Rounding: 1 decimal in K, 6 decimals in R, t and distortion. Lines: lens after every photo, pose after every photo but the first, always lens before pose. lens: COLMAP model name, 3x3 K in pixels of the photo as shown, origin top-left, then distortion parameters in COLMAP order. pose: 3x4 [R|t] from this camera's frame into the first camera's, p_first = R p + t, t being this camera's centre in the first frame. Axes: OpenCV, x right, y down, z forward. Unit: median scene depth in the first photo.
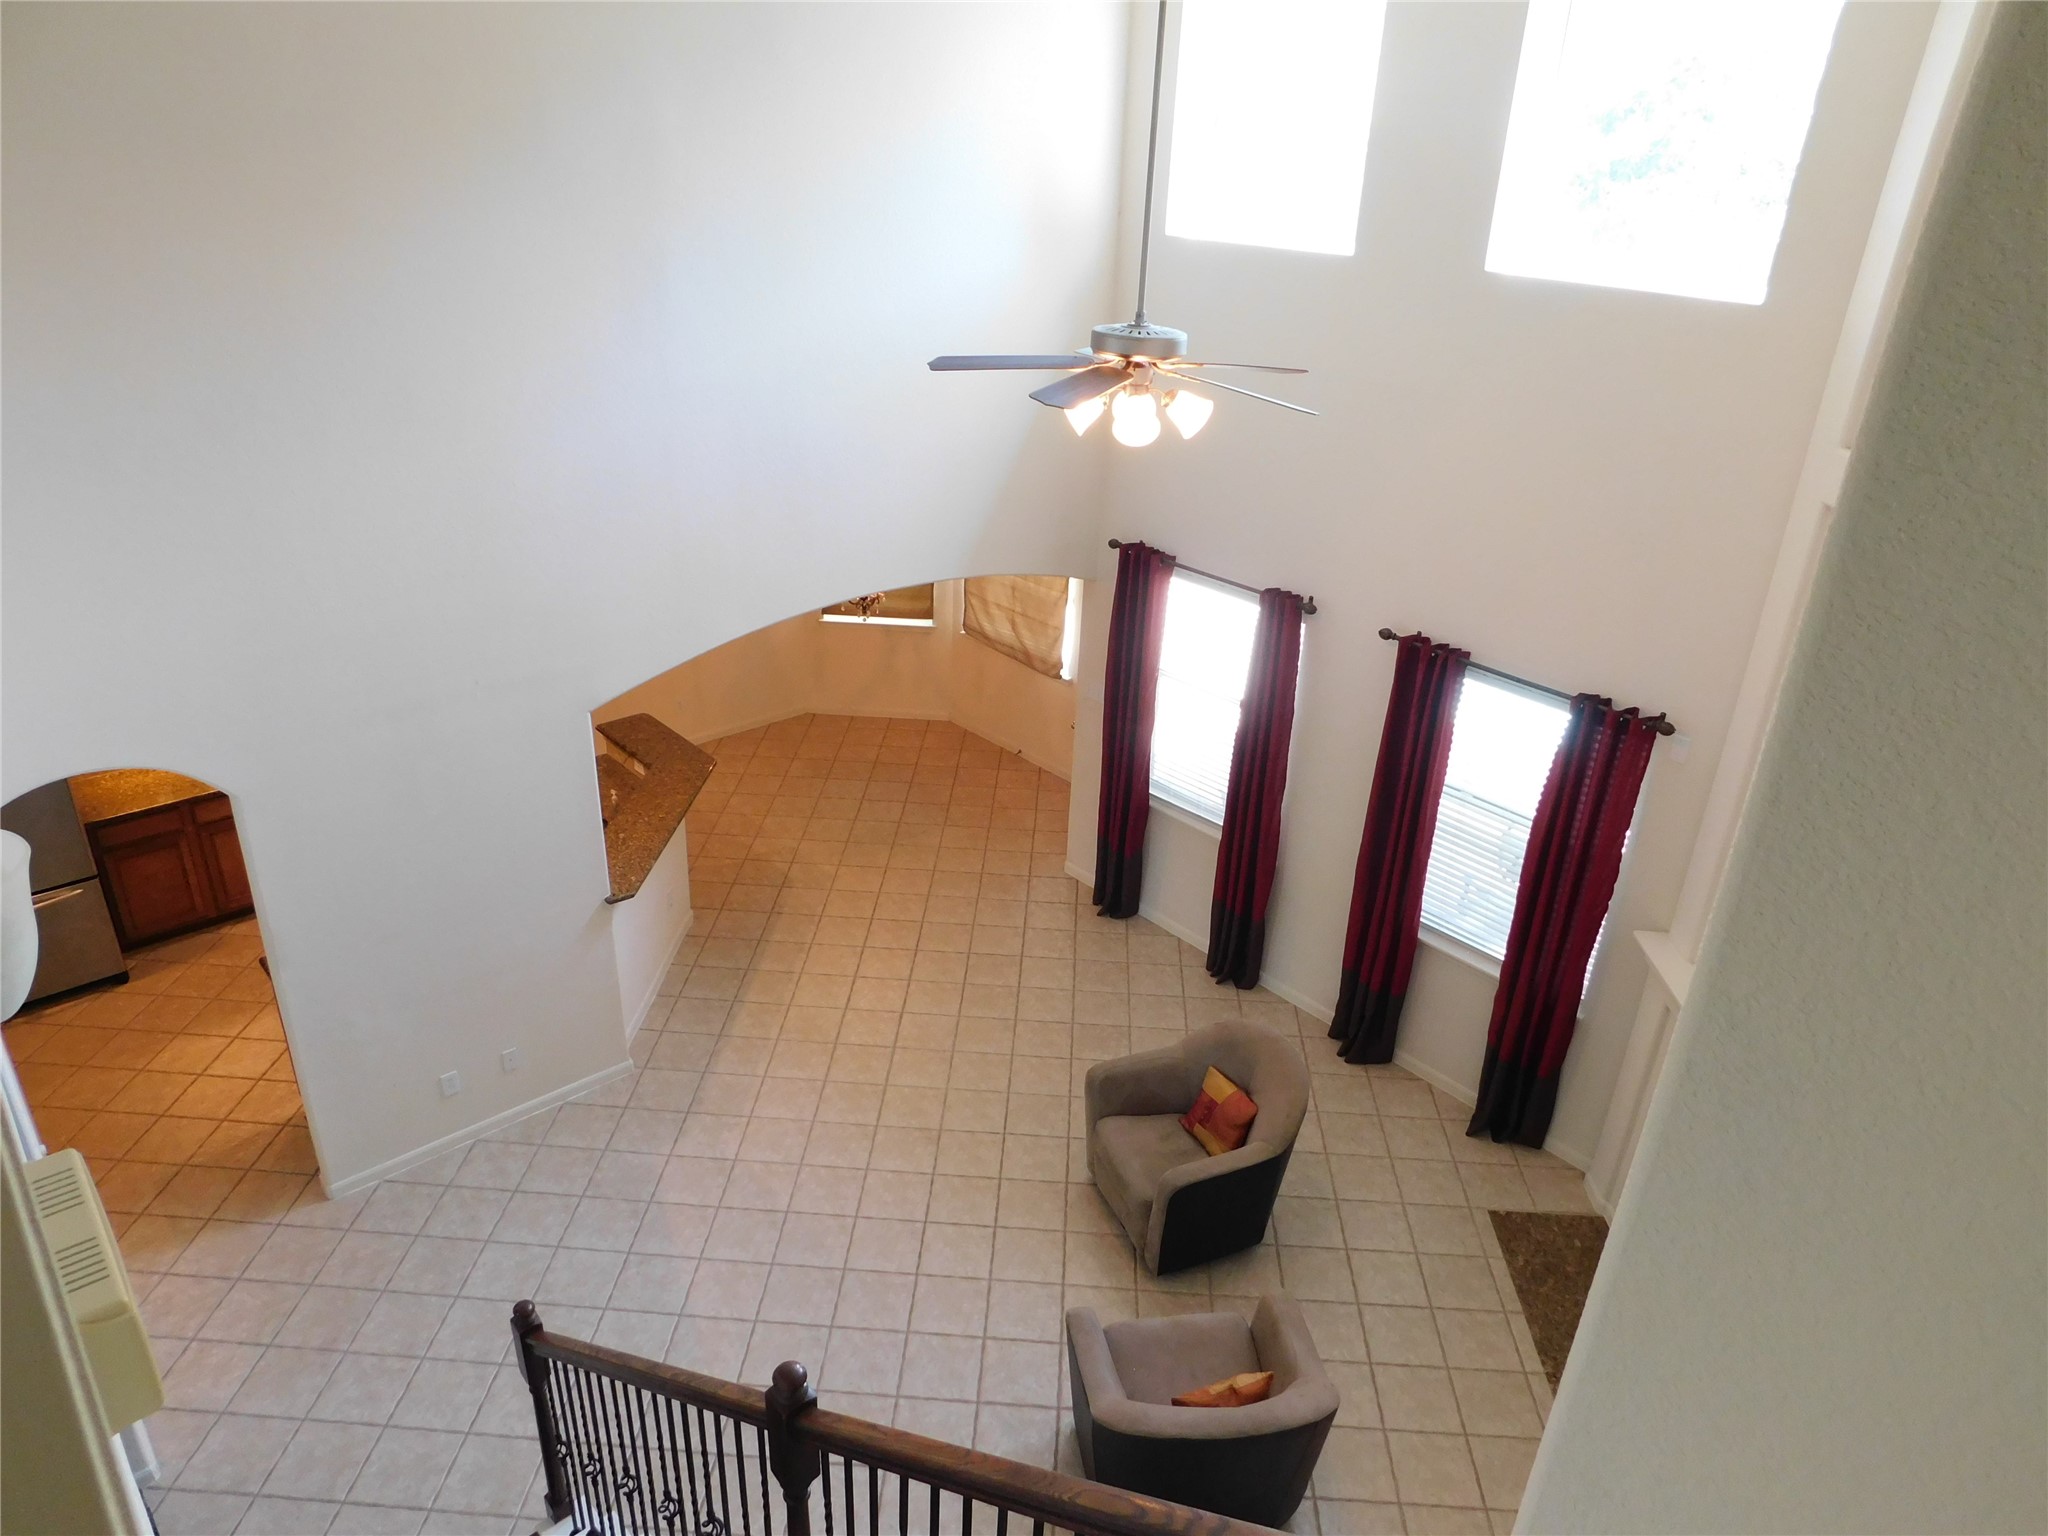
lens RADIAL K [[1351.1, 0, 1006.6], [0, 1351.1, 773.7], [0, 0, 1]] dist [-0.075045, 0.059010]
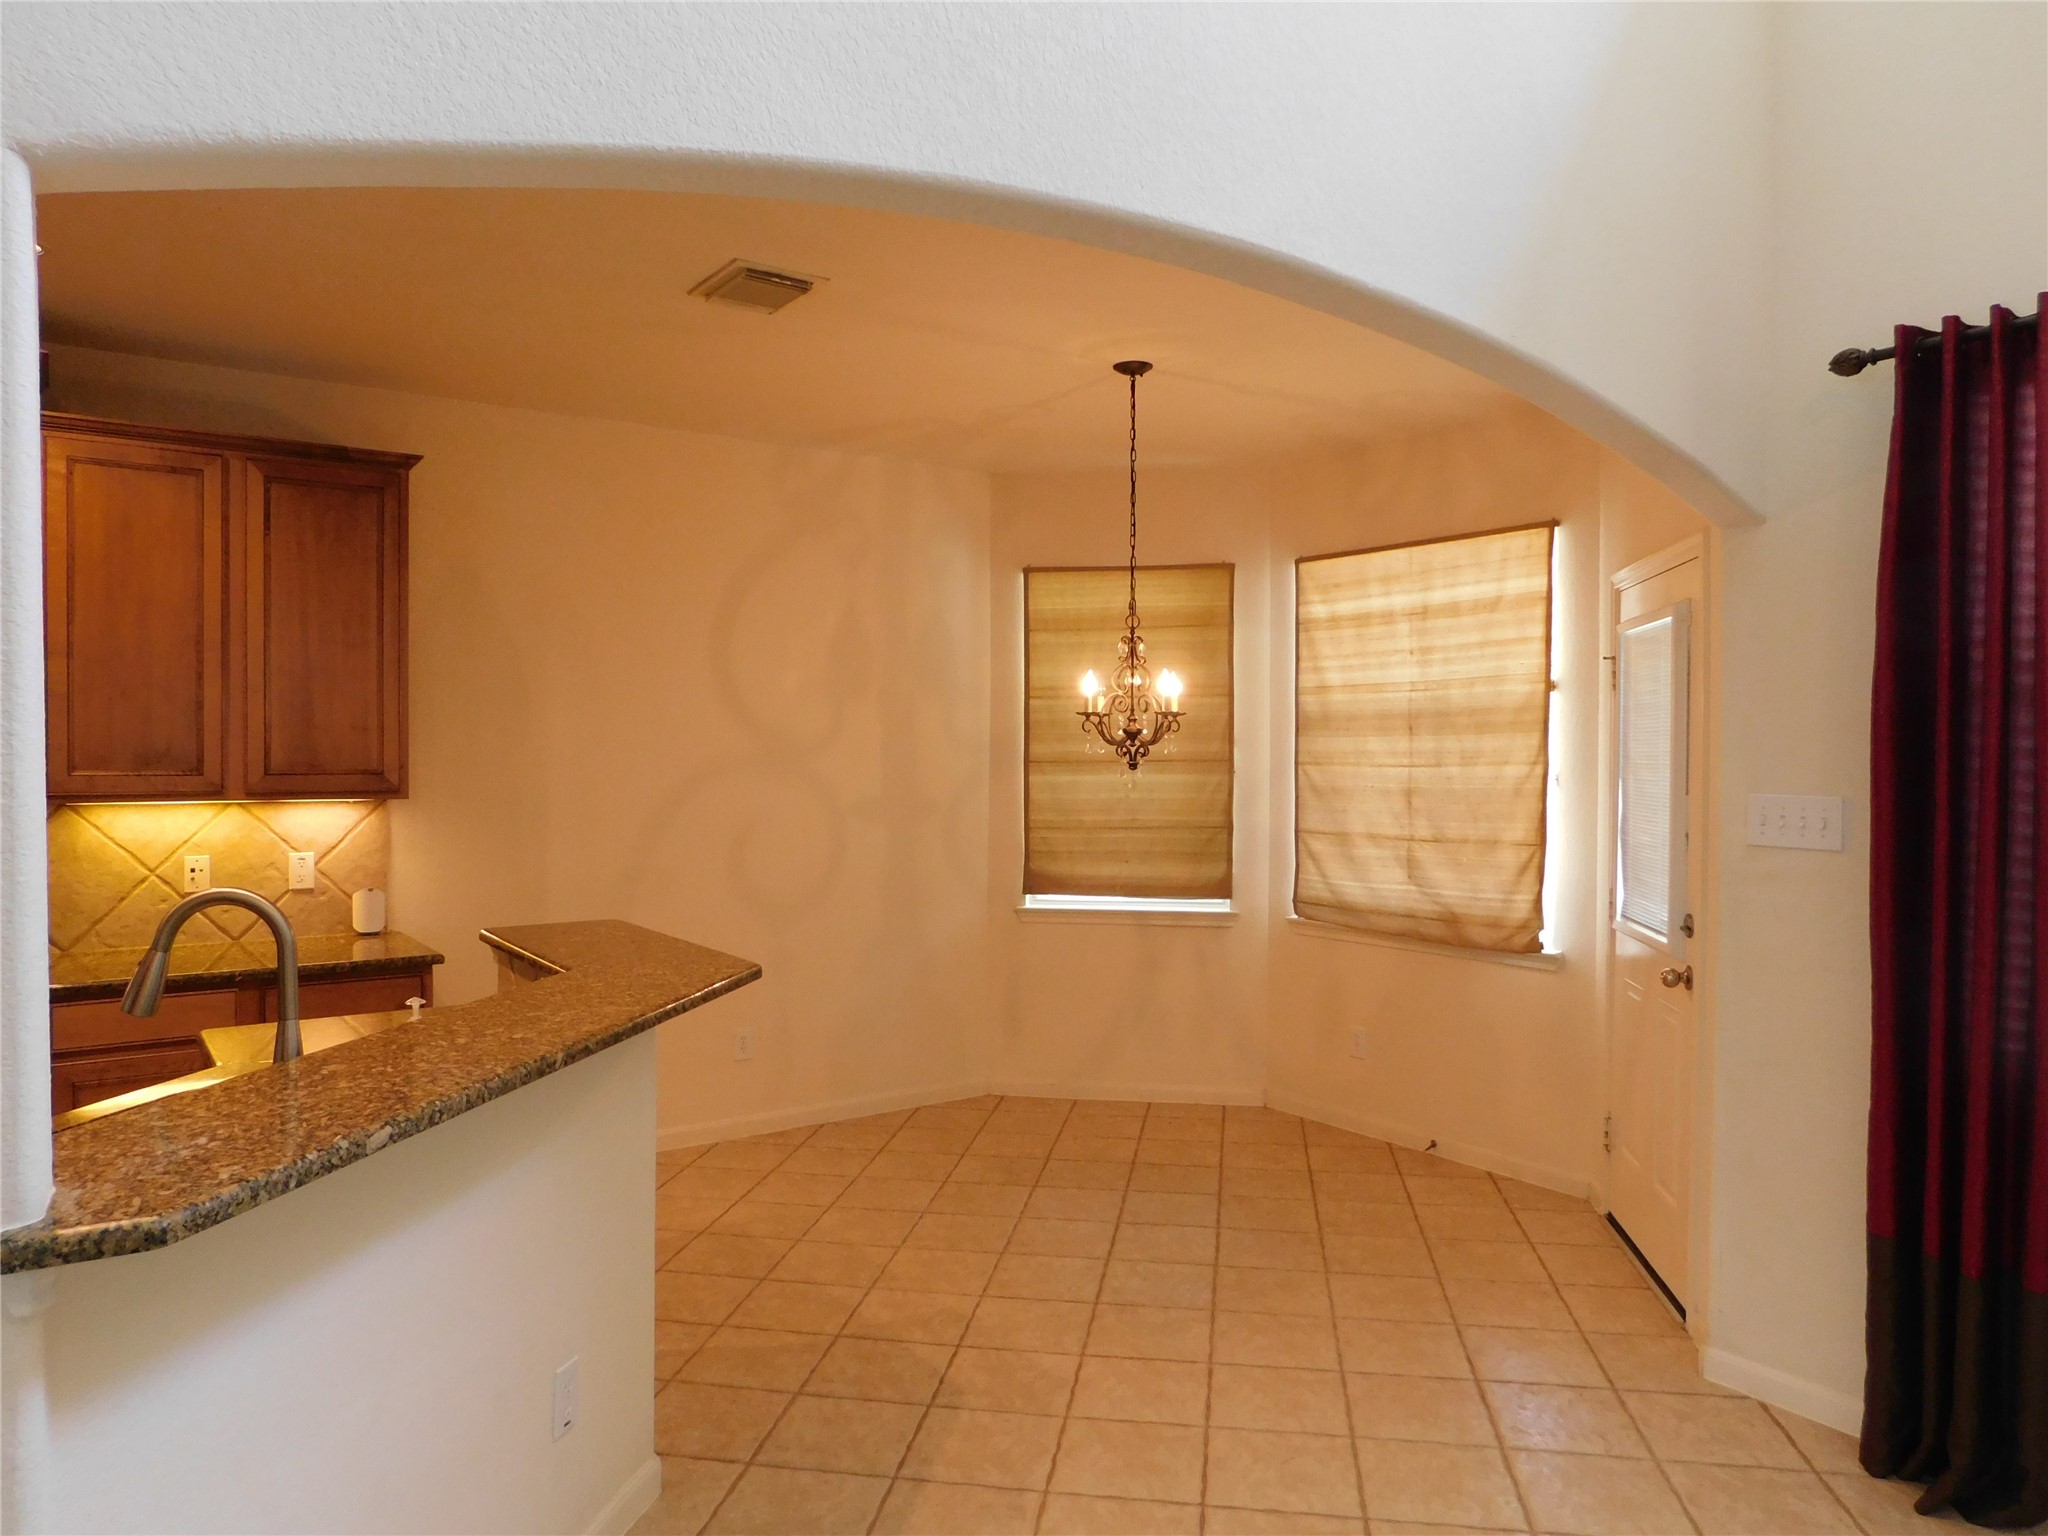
lens RADIAL K [[1351.1, 0, 1009.4], [0, 1351.1, 768.4], [0, 0, 1]] dist [-0.075045, 0.059010]
pose [[0.993681, -0.030215, -0.108097, -0.088691], [-0.018426, 0.906105, -0.422652, 0.068906], [0.110718, 0.421973, 0.899822, 0.531134]]
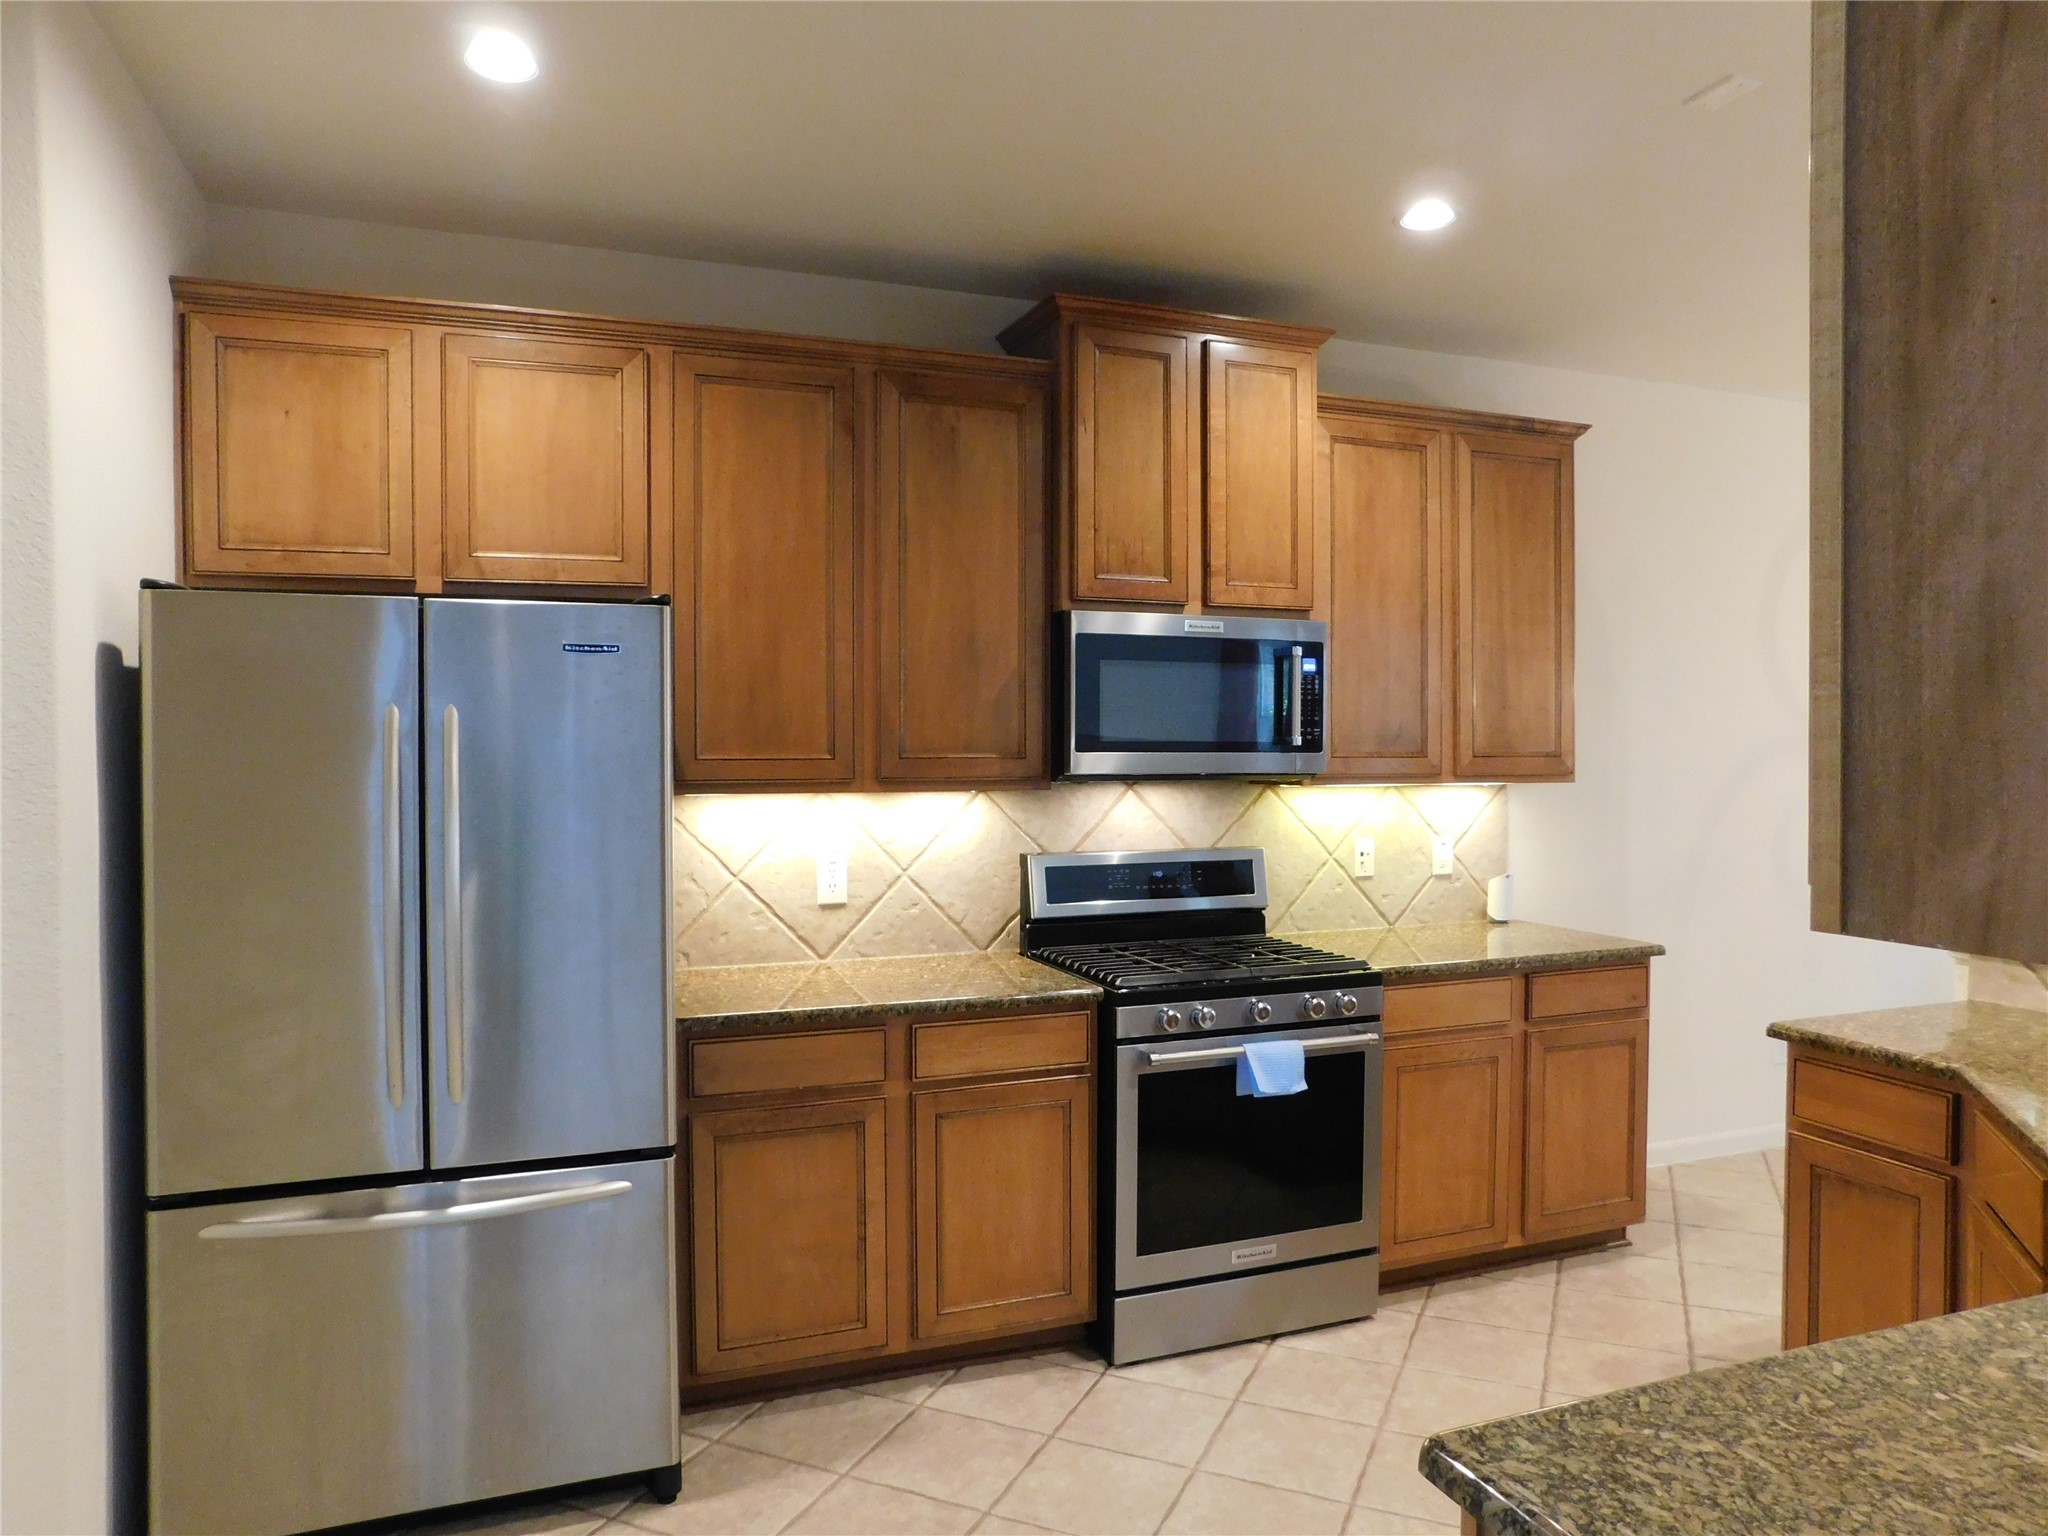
lens RADIAL K [[1351.1, 0, 1023.2], [0, 1351.1, 775.8], [0, 0, 1]] dist [-0.075045, 0.059010]
pose [[0.933135, -0.024673, -0.358679, -0.336066], [-0.125837, 0.912124, -0.390121, 0.080778], [0.336785, 0.409170, 0.848030, 0.491114]]
